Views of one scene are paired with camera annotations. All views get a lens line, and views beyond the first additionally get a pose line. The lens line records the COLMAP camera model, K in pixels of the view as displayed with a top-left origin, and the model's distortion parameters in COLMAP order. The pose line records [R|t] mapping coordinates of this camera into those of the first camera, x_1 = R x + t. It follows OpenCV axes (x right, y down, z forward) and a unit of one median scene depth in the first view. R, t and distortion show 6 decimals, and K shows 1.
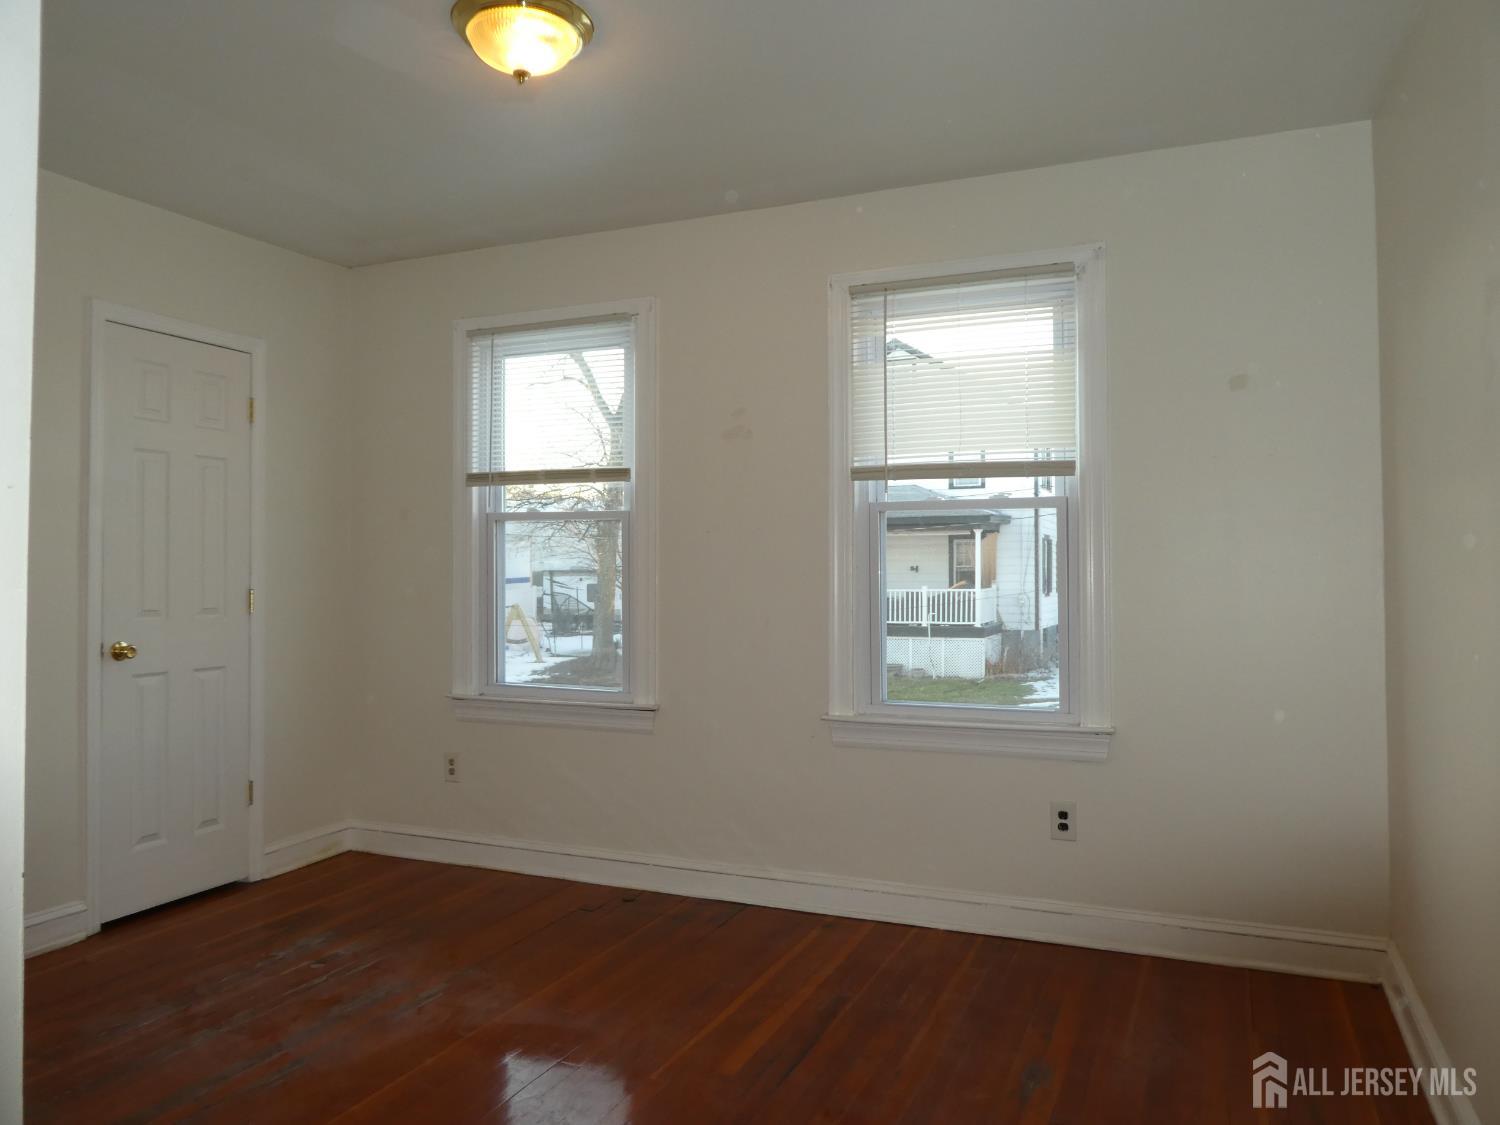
lens RADIAL K [[1074.5, 0, 750.0], [0, 1074.5, 562.5], [0, 0, 1]] dist [-0.000655, -0.000448]
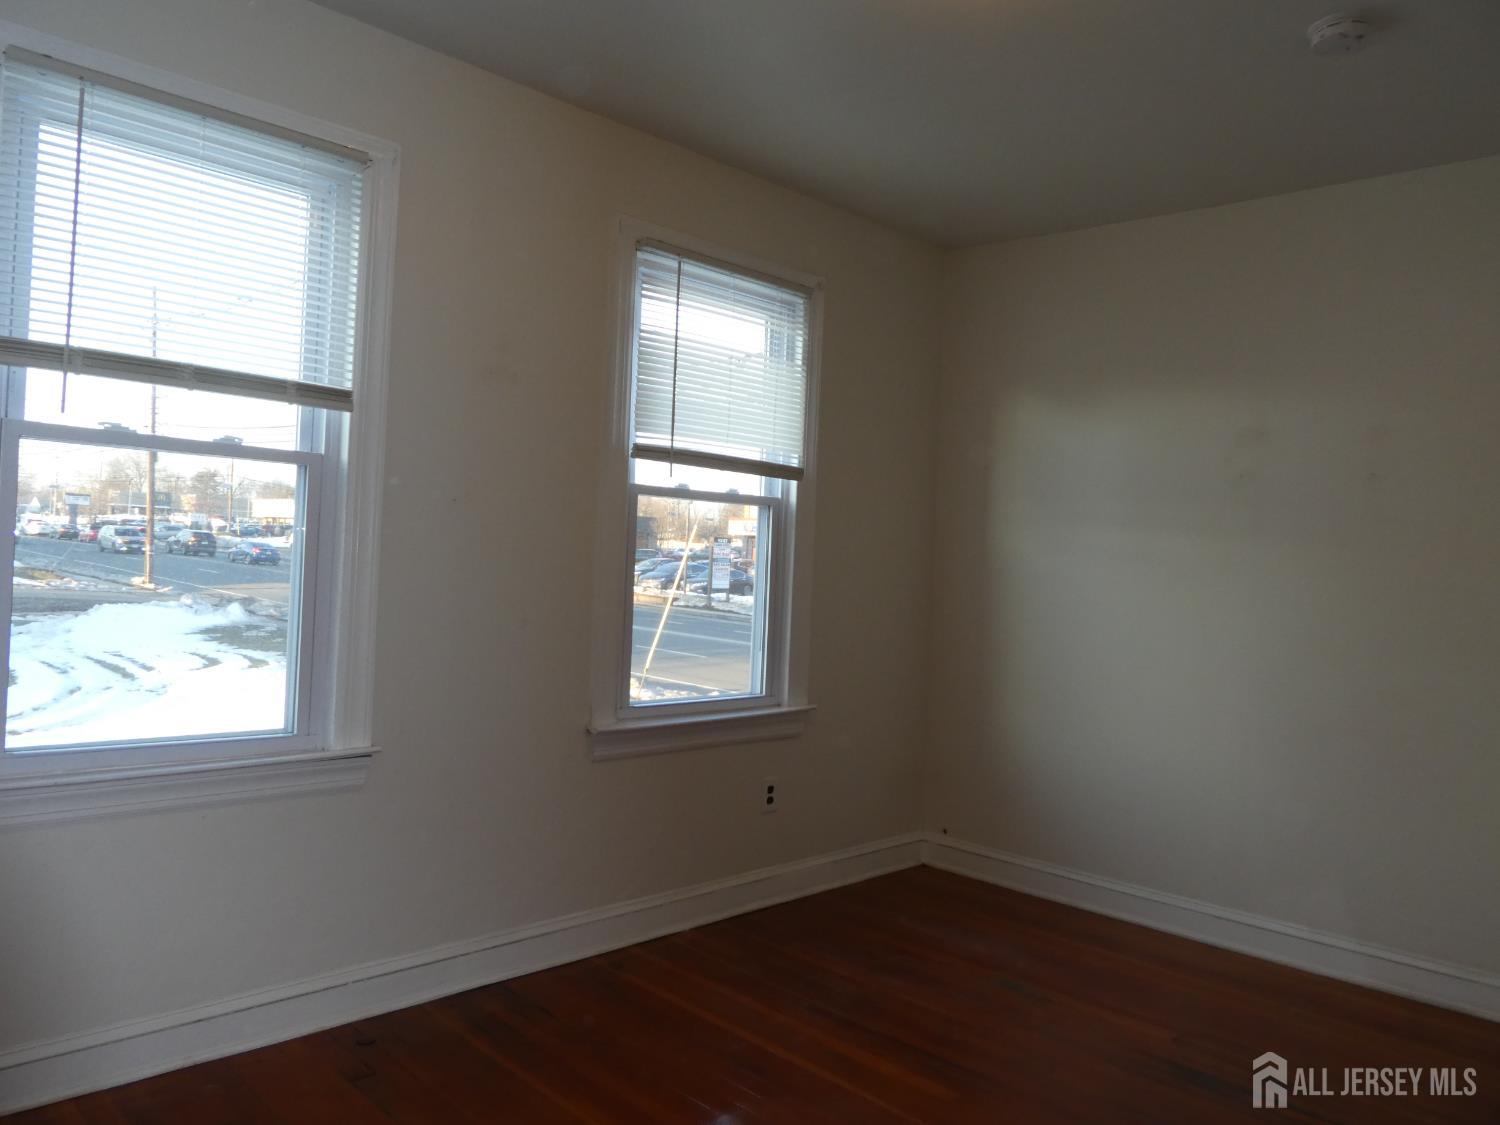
lens RADIAL K [[1122.1, 0, 750.1], [0, 1122.1, 545.6], [0, 0, 1]] dist [-0.000241, 0.000628]
pose [[0.360830, 0.023885, 0.932326, -0.729133], [-0.059715, 0.998212, -0.002462, -0.007885], [-0.930718, -0.054785, 0.361611, 0.575651]]
